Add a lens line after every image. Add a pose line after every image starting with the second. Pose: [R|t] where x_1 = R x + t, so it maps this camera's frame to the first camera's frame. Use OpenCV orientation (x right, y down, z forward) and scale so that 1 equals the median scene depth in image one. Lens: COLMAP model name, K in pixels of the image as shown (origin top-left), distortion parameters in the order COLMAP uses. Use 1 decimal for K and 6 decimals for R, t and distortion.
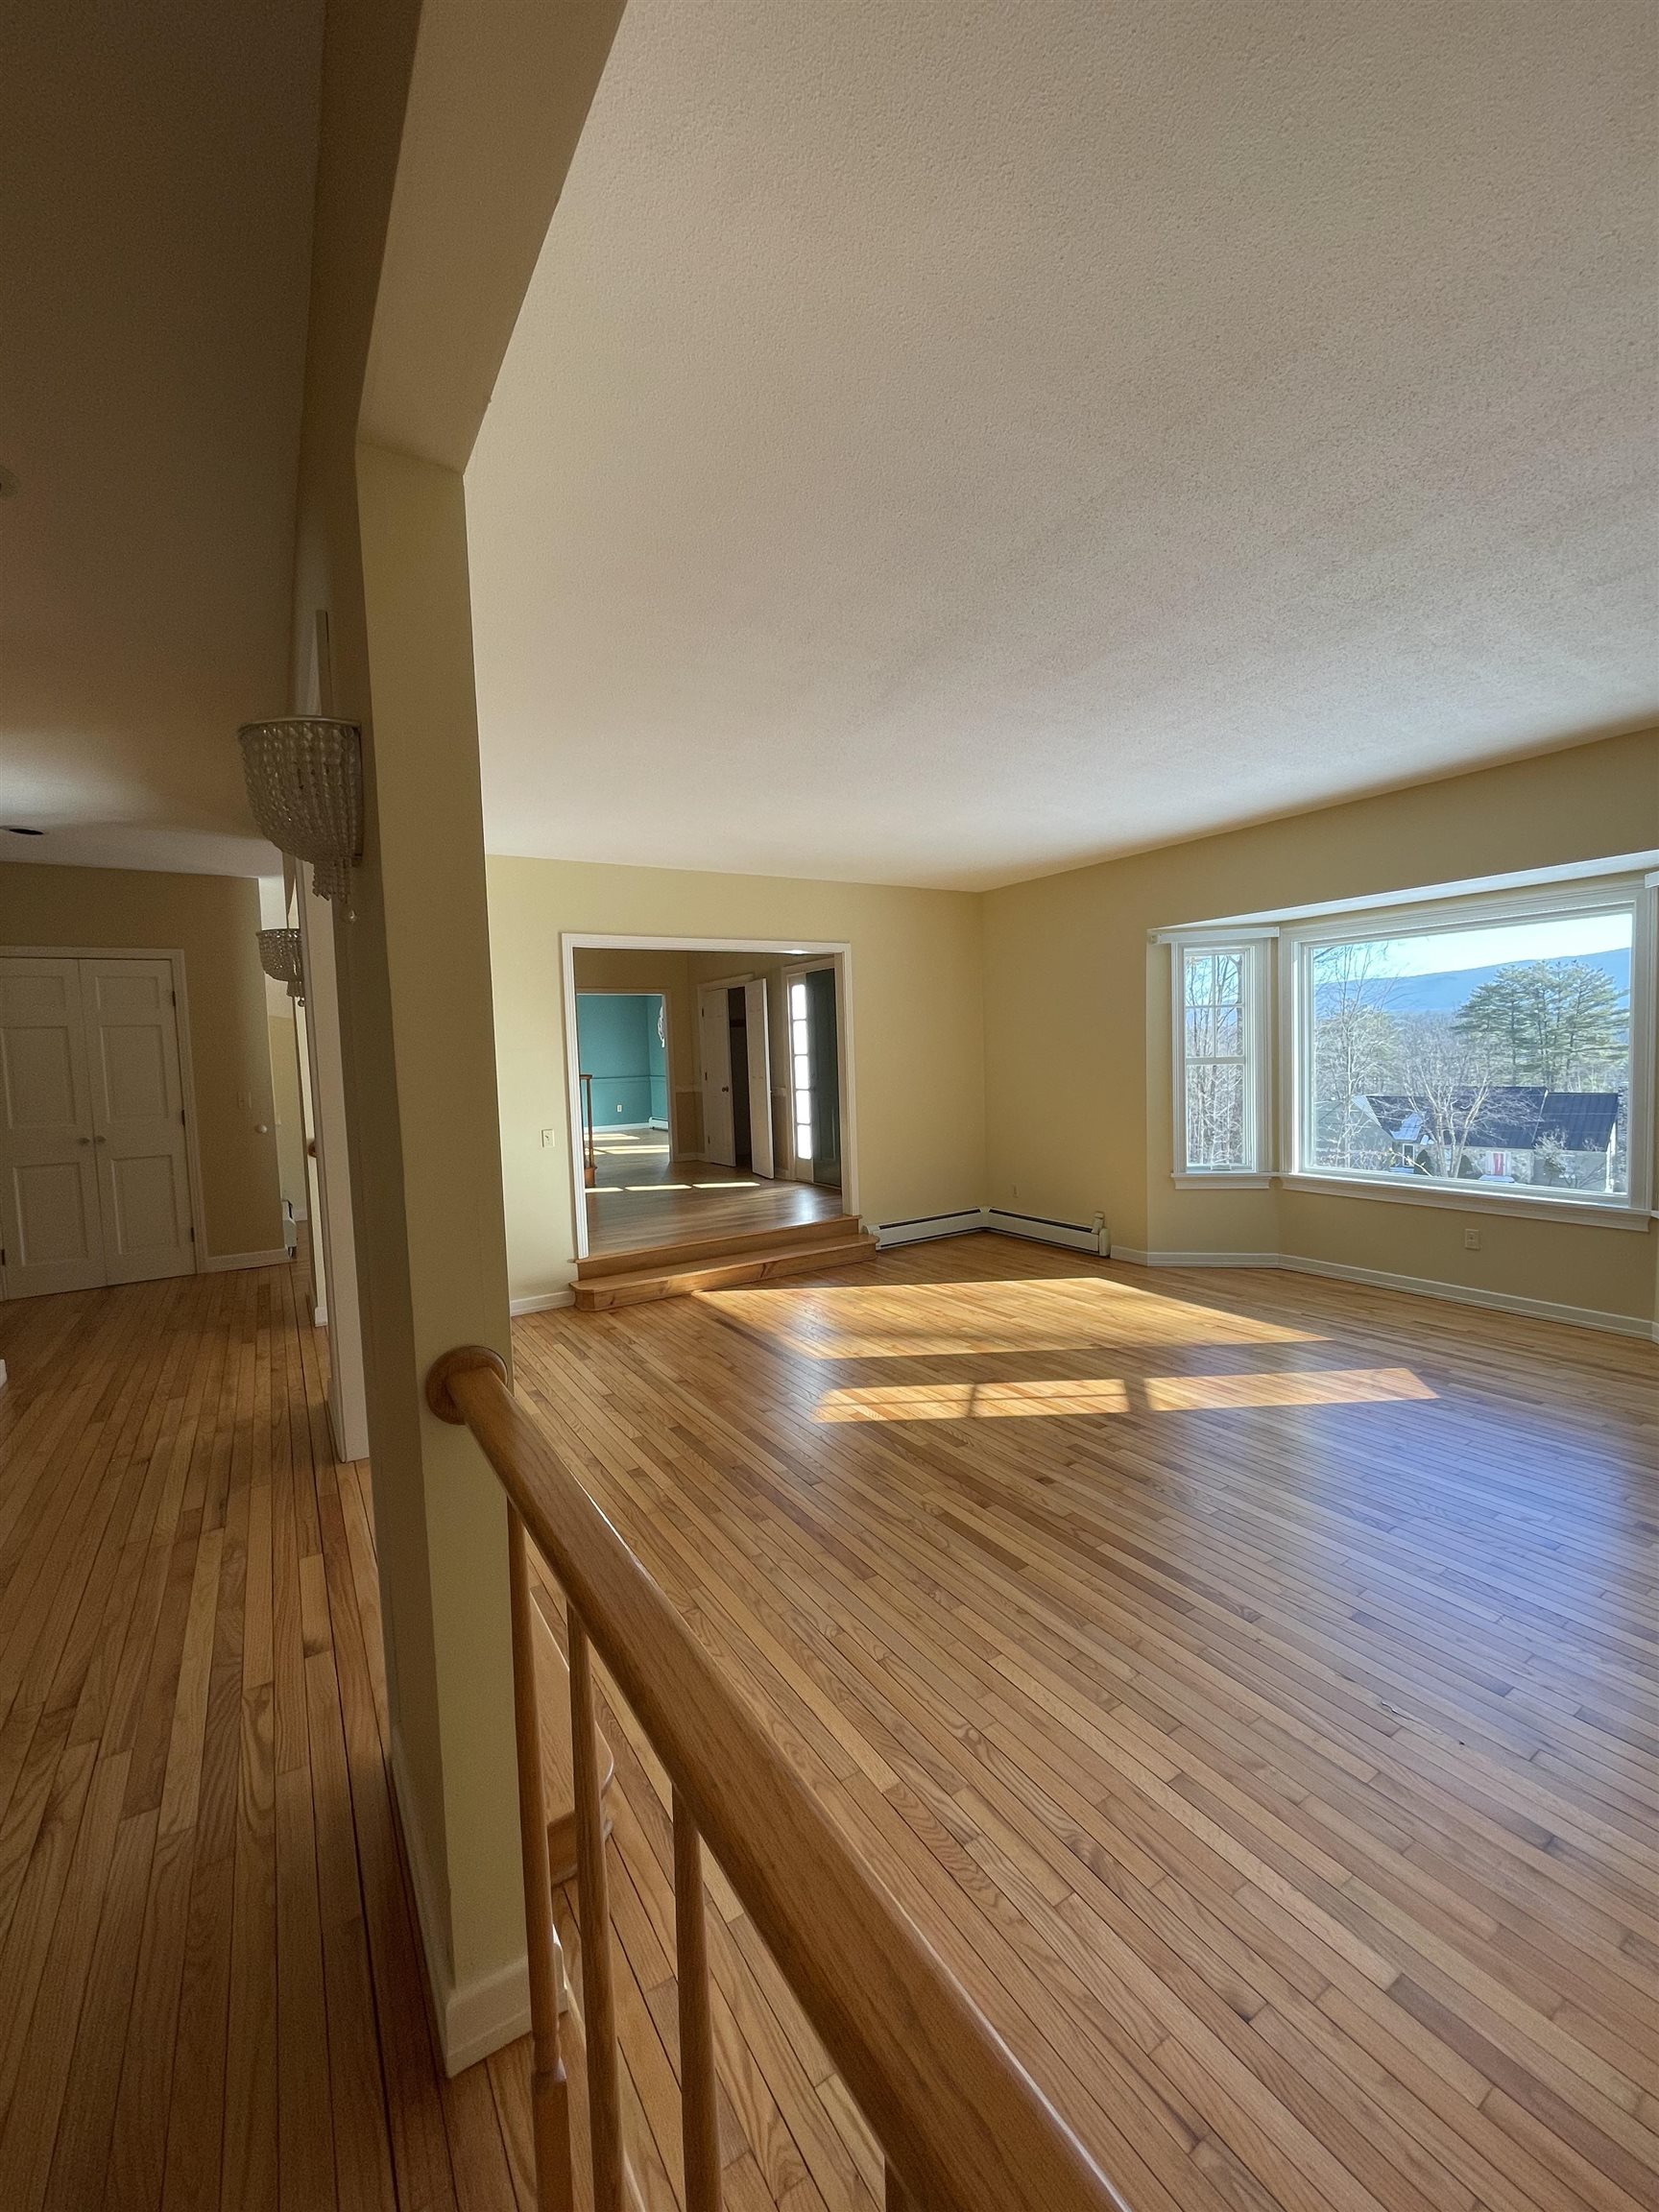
lens RADIAL K [[898.8, 0, 842.8], [0, 898.8, 1101.3], [0, 0, 1]] dist [-0.002482, -0.000591]
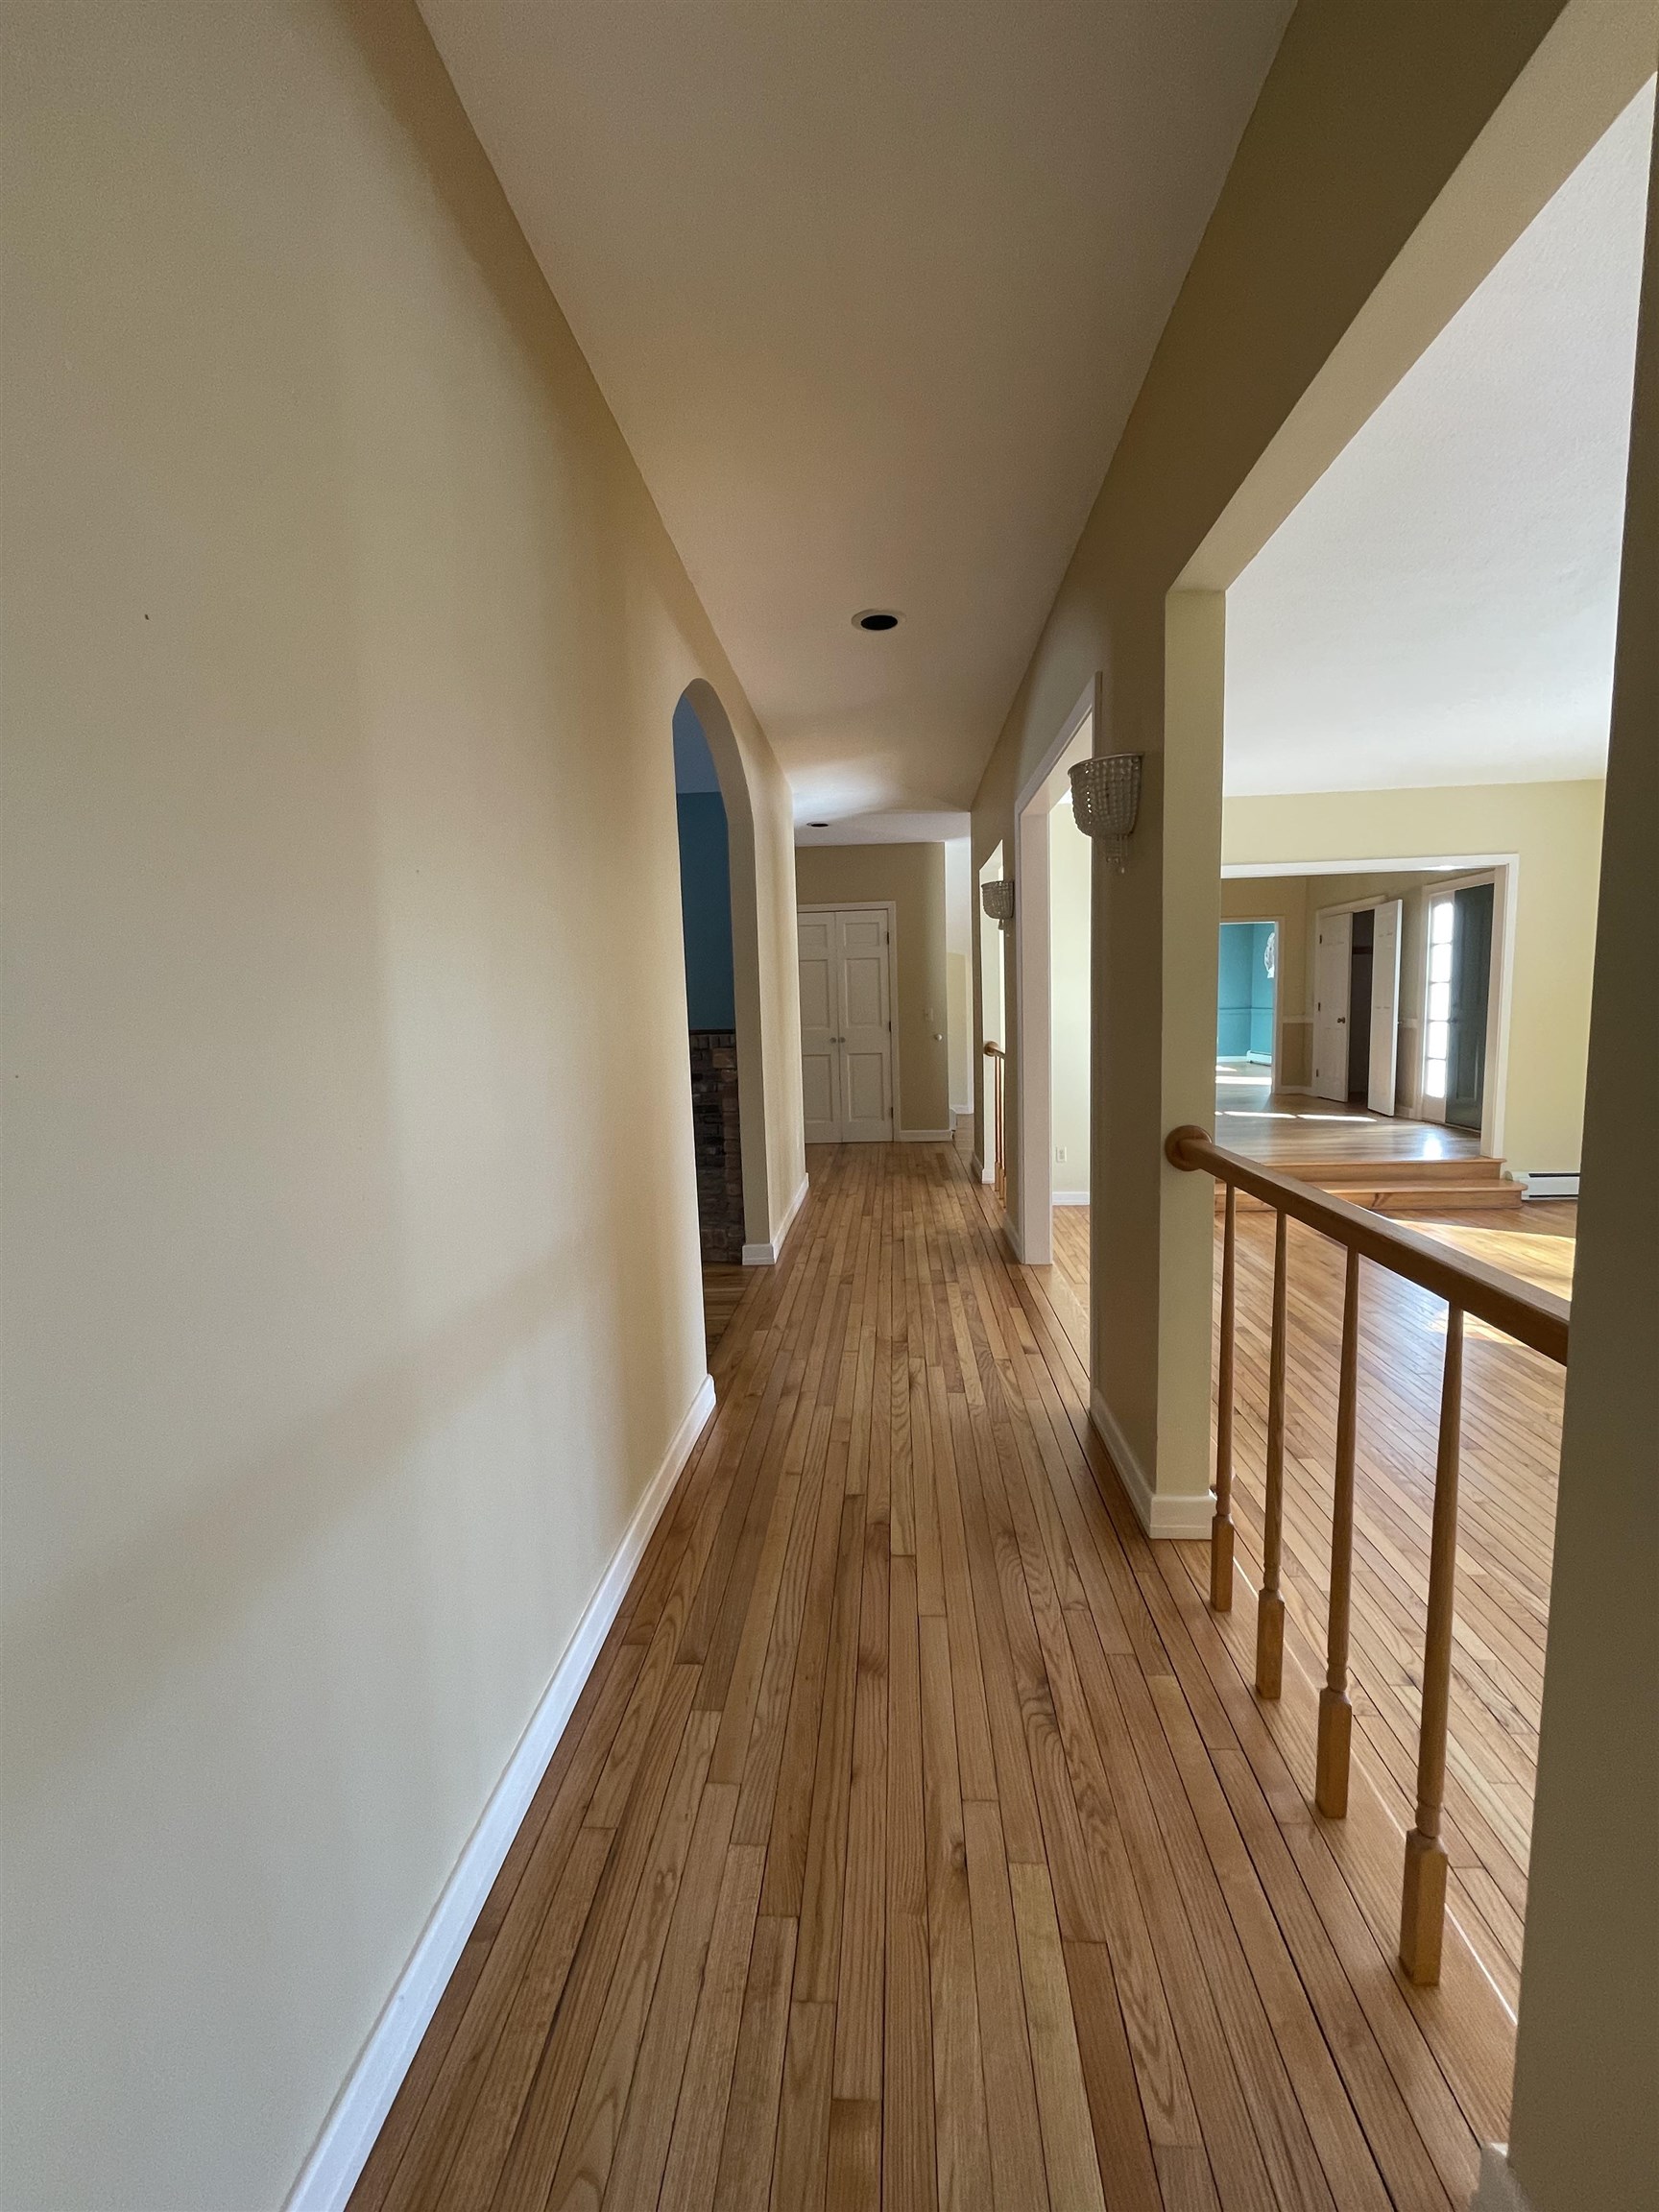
lens RADIAL K [[898.8, 0, 830.6], [0, 898.8, 1099.8], [0, 0, 1]] dist [-0.002482, -0.000591]
pose [[0.802687, 0.075499, -0.591602, 0.009418], [-0.034421, 0.996166, 0.080426, 0.030044], [0.595406, -0.044193, 0.802208, -0.202410]]
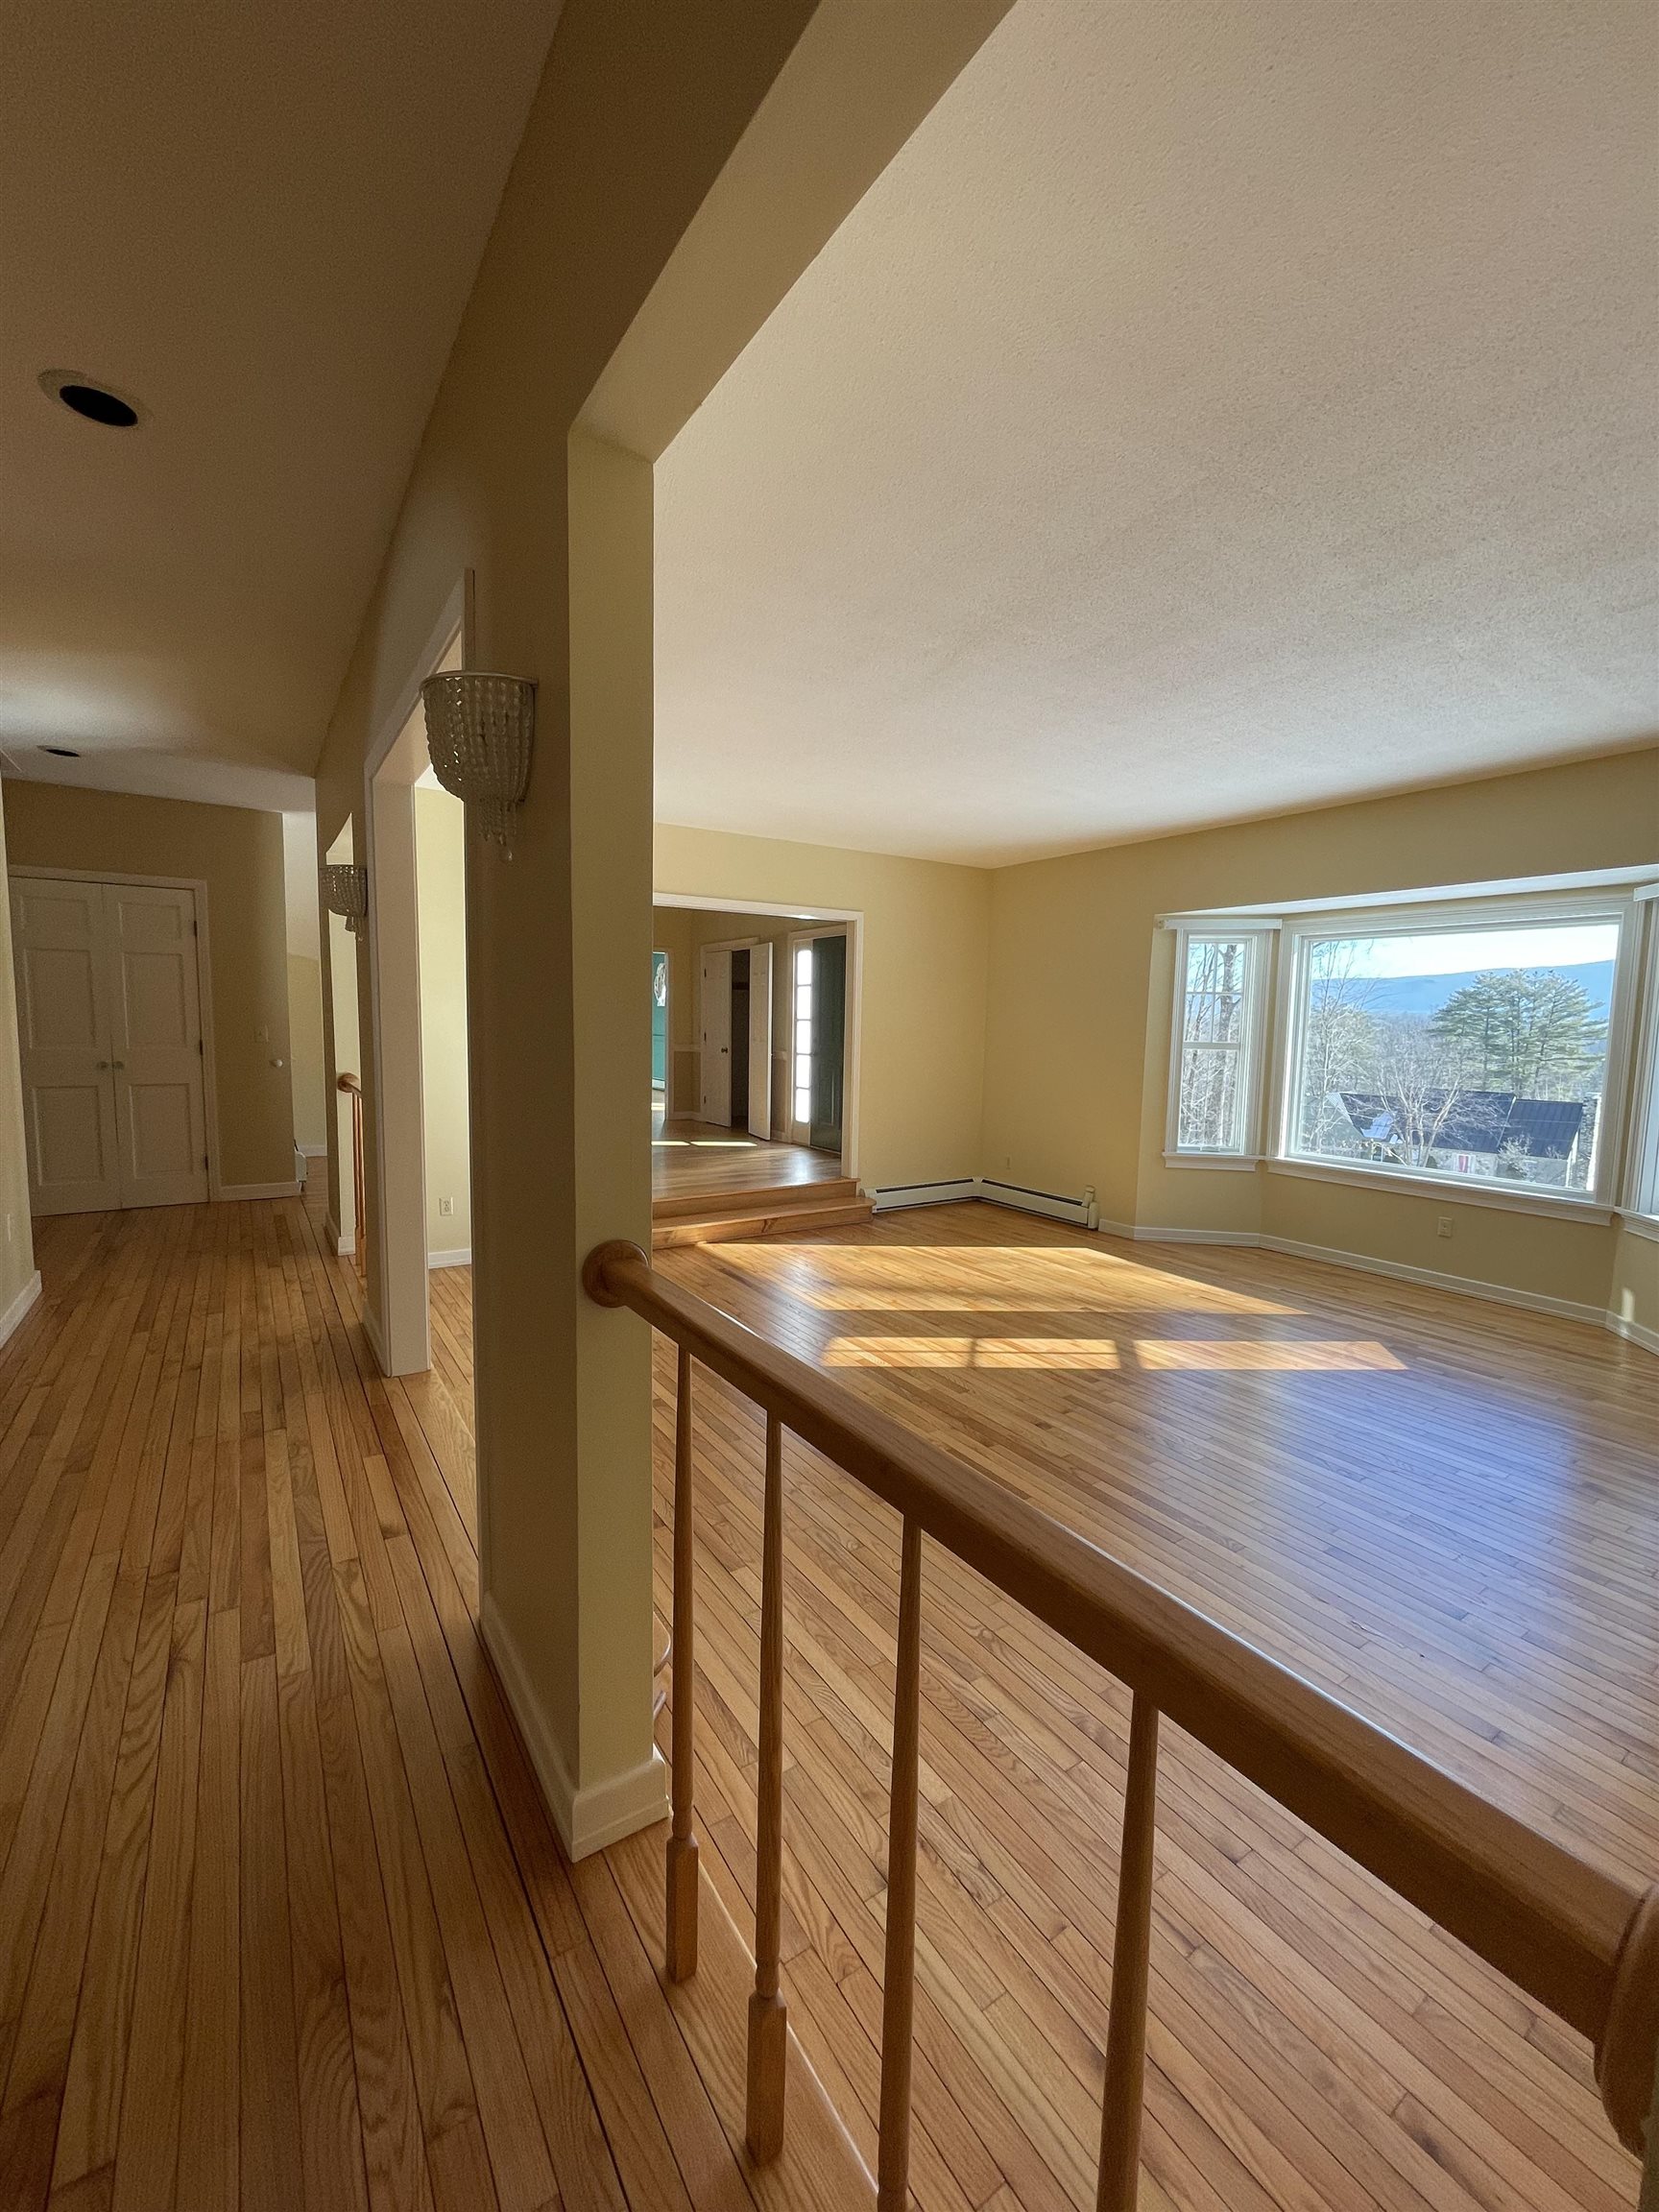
lens RADIAL K [[898.8, 0, 842.5], [0, 898.8, 1101.9], [0, 0, 1]] dist [-0.002482, -0.000591]
pose [[0.998390, 0.051415, 0.023970, -0.045150], [-0.052175, 0.998118, 0.032237, 0.012026], [-0.022268, -0.033435, 0.999193, -0.038545]]
